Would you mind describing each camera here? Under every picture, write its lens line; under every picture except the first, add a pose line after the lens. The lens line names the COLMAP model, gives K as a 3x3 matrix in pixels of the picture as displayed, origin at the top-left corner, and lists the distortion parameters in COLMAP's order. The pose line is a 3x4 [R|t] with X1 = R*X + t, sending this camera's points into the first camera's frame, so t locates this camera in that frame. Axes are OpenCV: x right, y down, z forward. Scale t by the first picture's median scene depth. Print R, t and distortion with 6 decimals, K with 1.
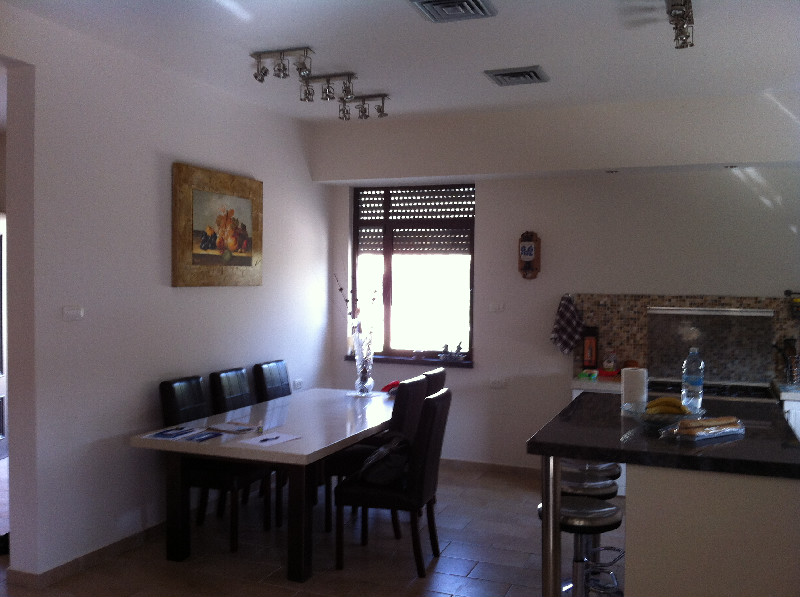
lens RADIAL K [[757.7, 0, 396.2], [0, 757.7, 295.0], [0, 0, 1]] dist [0.085277, -0.219095]
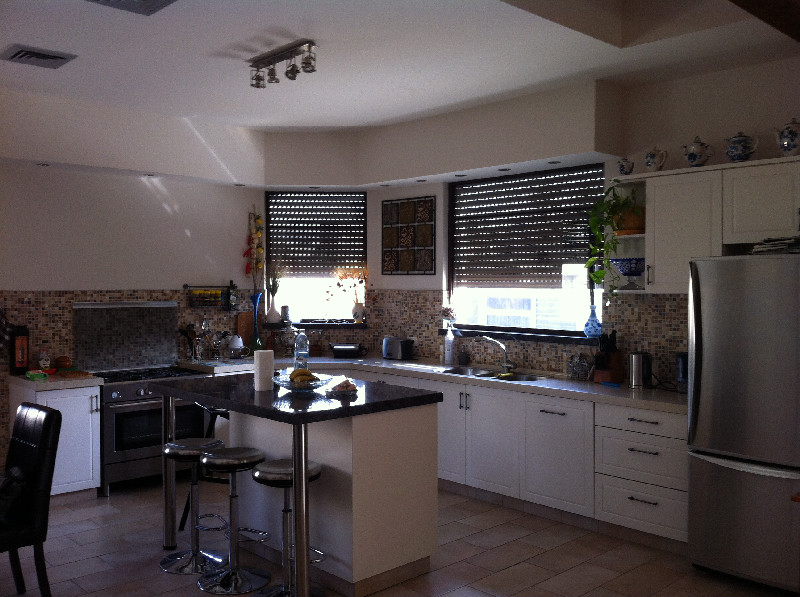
lens RADIAL K [[757.7, 0, 396.2], [0, 757.7, 295.0], [0, 0, 1]] dist [0.085277, -0.219095]
pose [[0.429271, -0.026076, 0.902799, -0.405598], [0.017745, 0.999634, 0.020435, -0.007421], [-0.903001, 0.007248, 0.429576, 0.180192]]
